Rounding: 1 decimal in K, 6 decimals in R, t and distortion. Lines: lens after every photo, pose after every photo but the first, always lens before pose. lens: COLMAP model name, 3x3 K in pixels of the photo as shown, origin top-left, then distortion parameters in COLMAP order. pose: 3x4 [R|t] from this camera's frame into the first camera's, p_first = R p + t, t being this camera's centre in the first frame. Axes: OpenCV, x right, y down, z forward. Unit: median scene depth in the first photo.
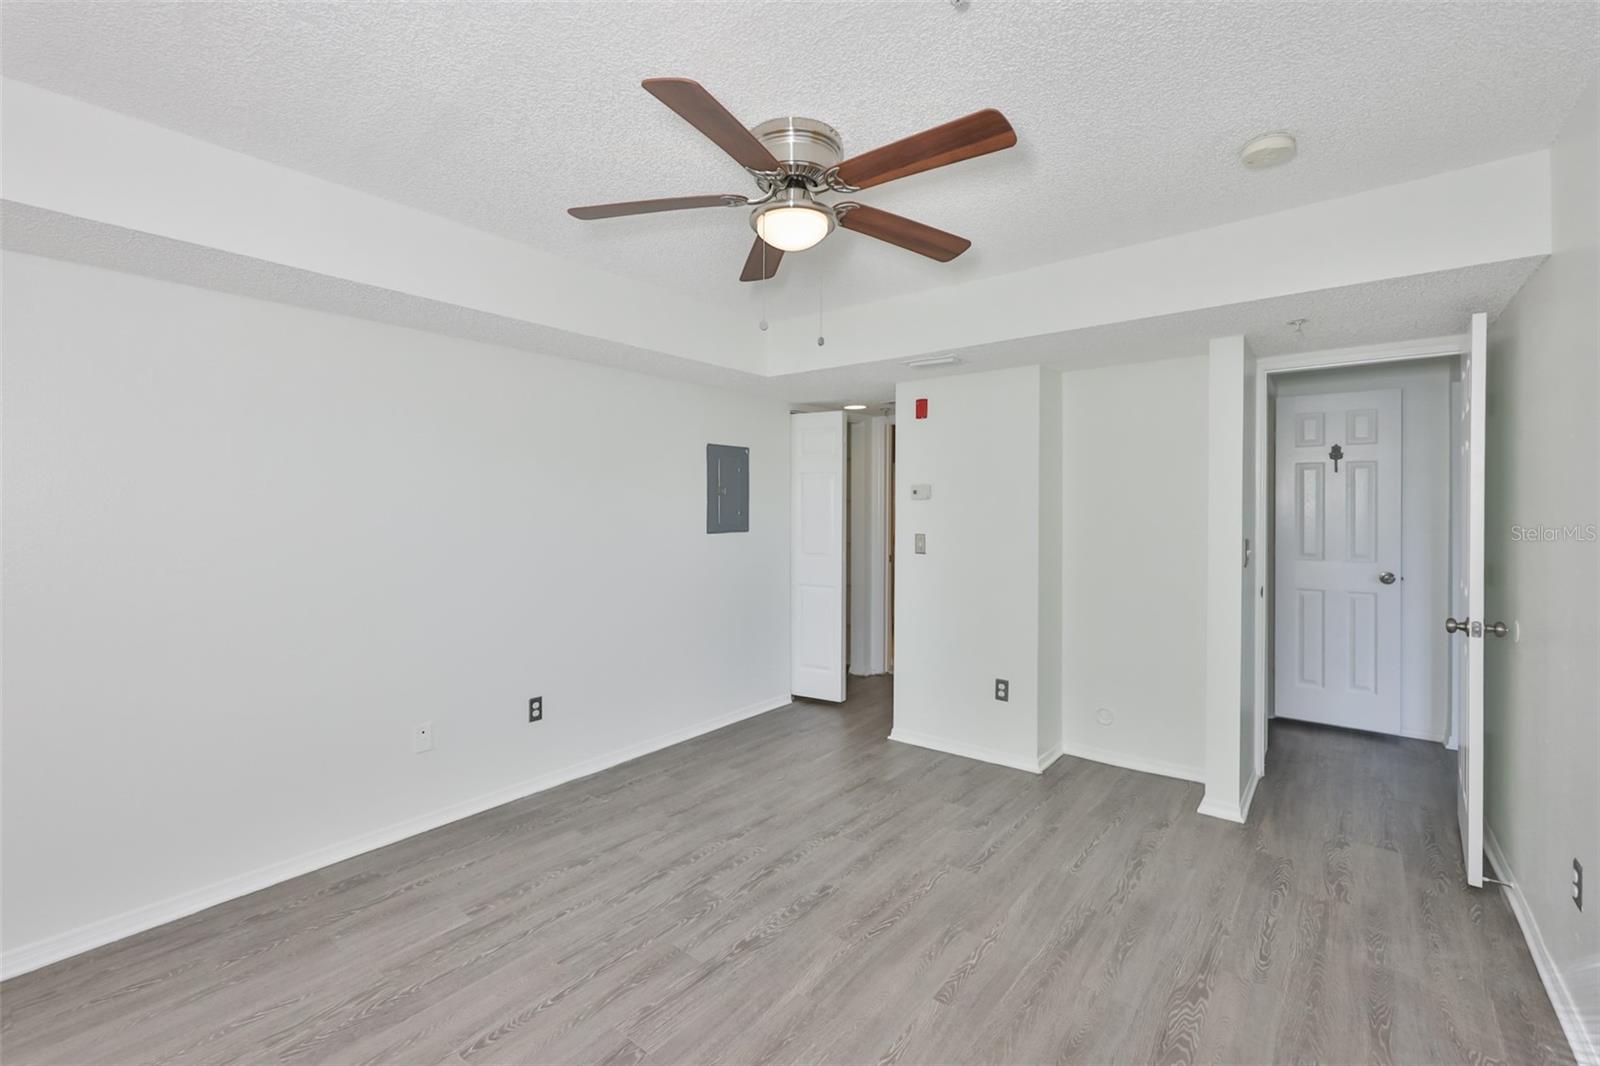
lens RADIAL K [[684.5, 0, 800.3], [0, 684.5, 524.4], [0, 0, 1]] dist [-0.002061, -0.000032]
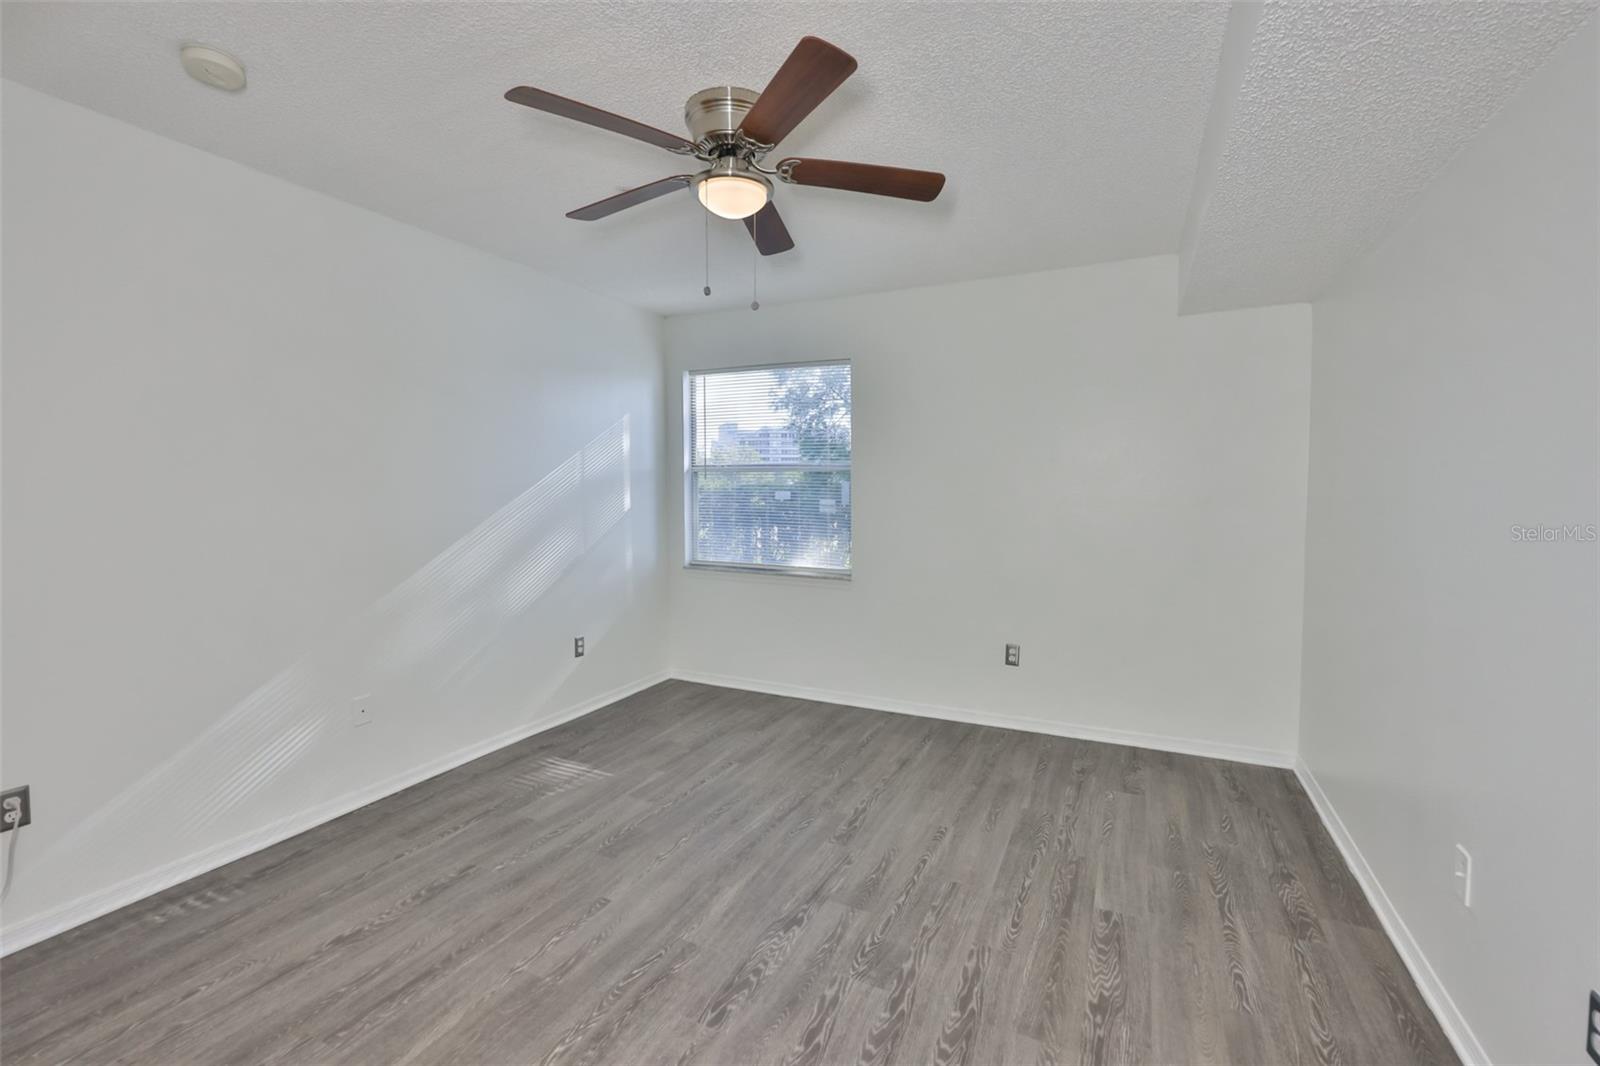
lens RADIAL K [[672.8, 0, 795.9], [0, 672.8, 533.3], [0, 0, 1]] dist [-0.004744, 0.000508]
pose [[-0.978003, 0.017961, -0.207815, 0.094659], [-0.000588, 0.996045, 0.088852, -0.008030], [0.208589, 0.087020, -0.974124, 1.700312]]
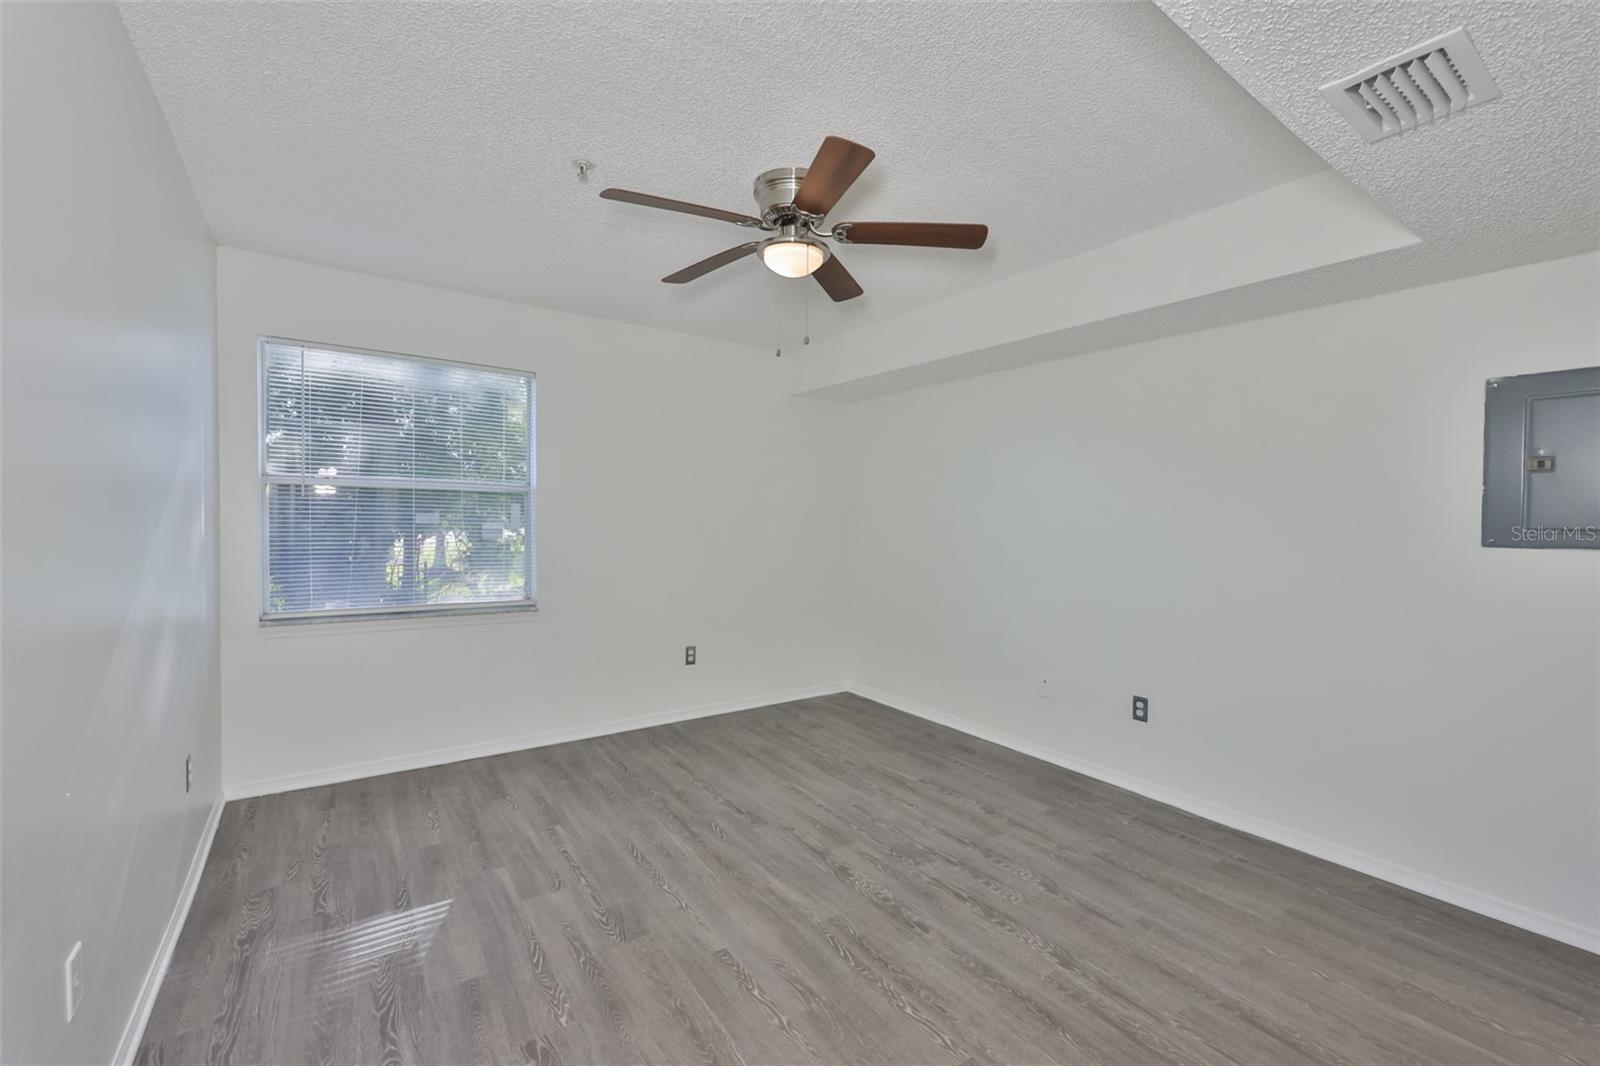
lens RADIAL K [[684.5, 0, 800.3], [0, 684.5, 524.4], [0, 0, 1]] dist [-0.002061, -0.000032]
pose [[-0.294837, 0.012046, -0.955472, 0.951535], [-0.031289, 0.999263, 0.022253, 0.004741], [0.955035, 0.036457, -0.294243, 1.139405]]
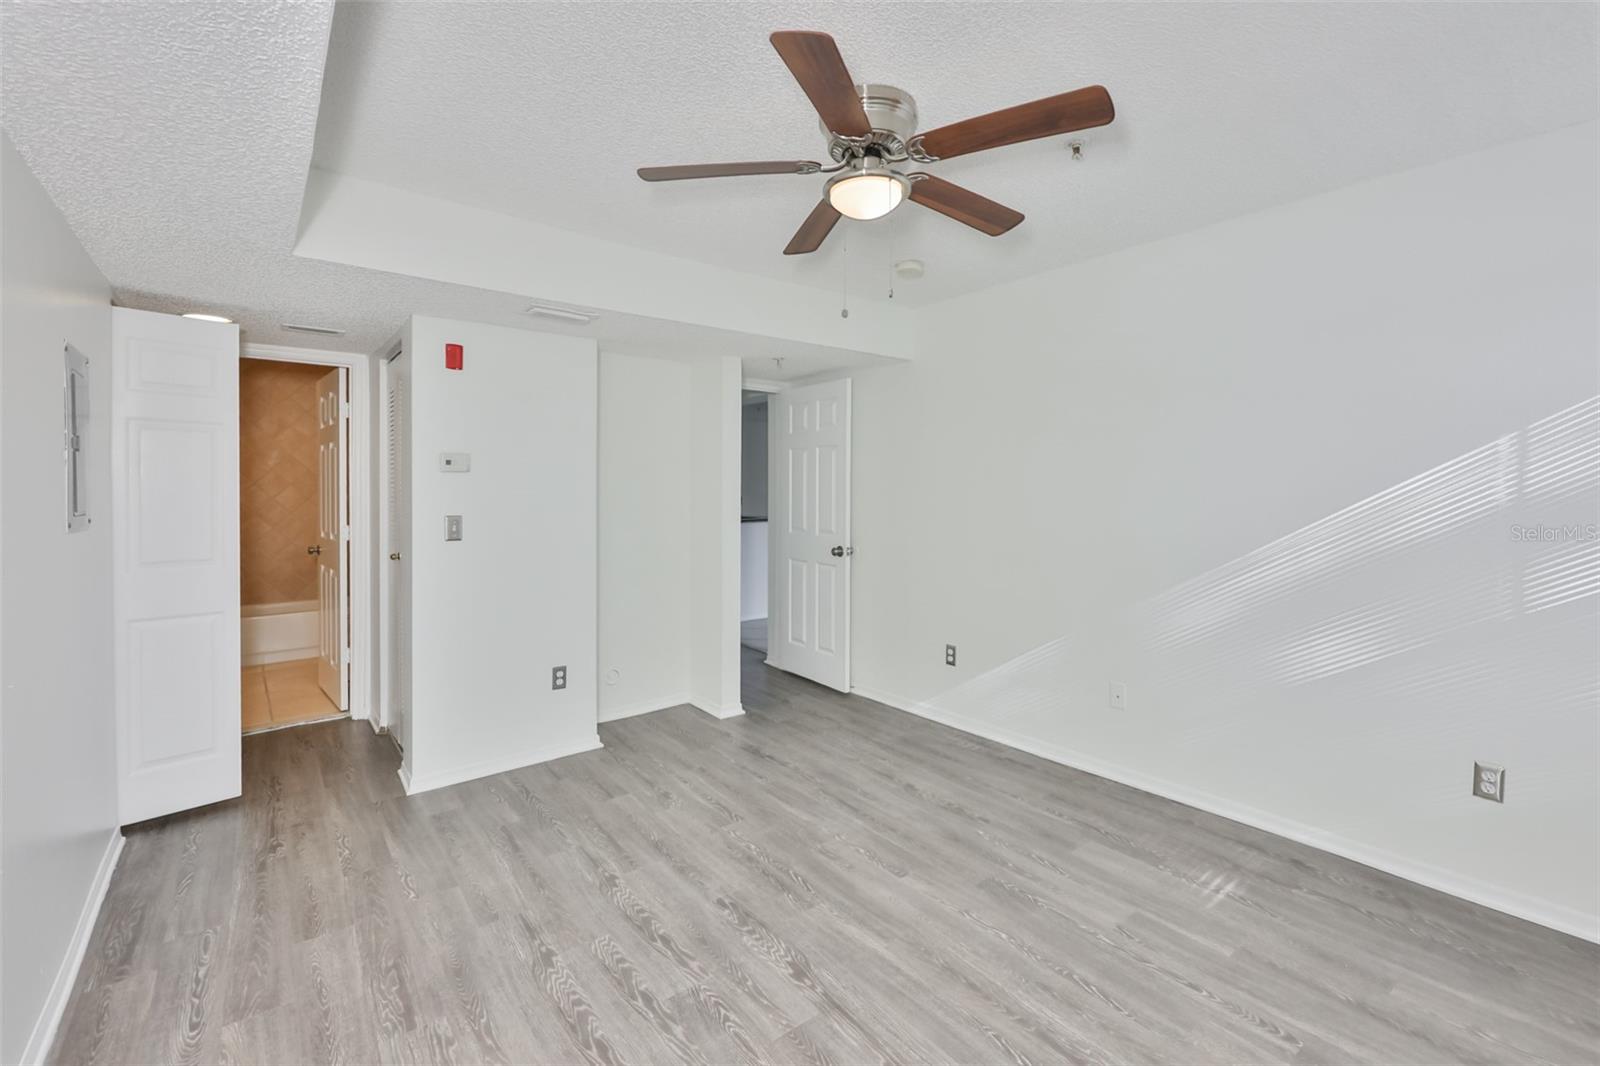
lens RADIAL K [[684.5, 0, 800.3], [0, 684.5, 524.4], [0, 0, 1]] dist [-0.002061, -0.000032]
pose [[0.228766, -0.046098, 0.972389, -0.826551], [0.023950, 0.998842, 0.041717, 0.001055], [-0.973187, 0.013745, 0.229605, 0.718692]]
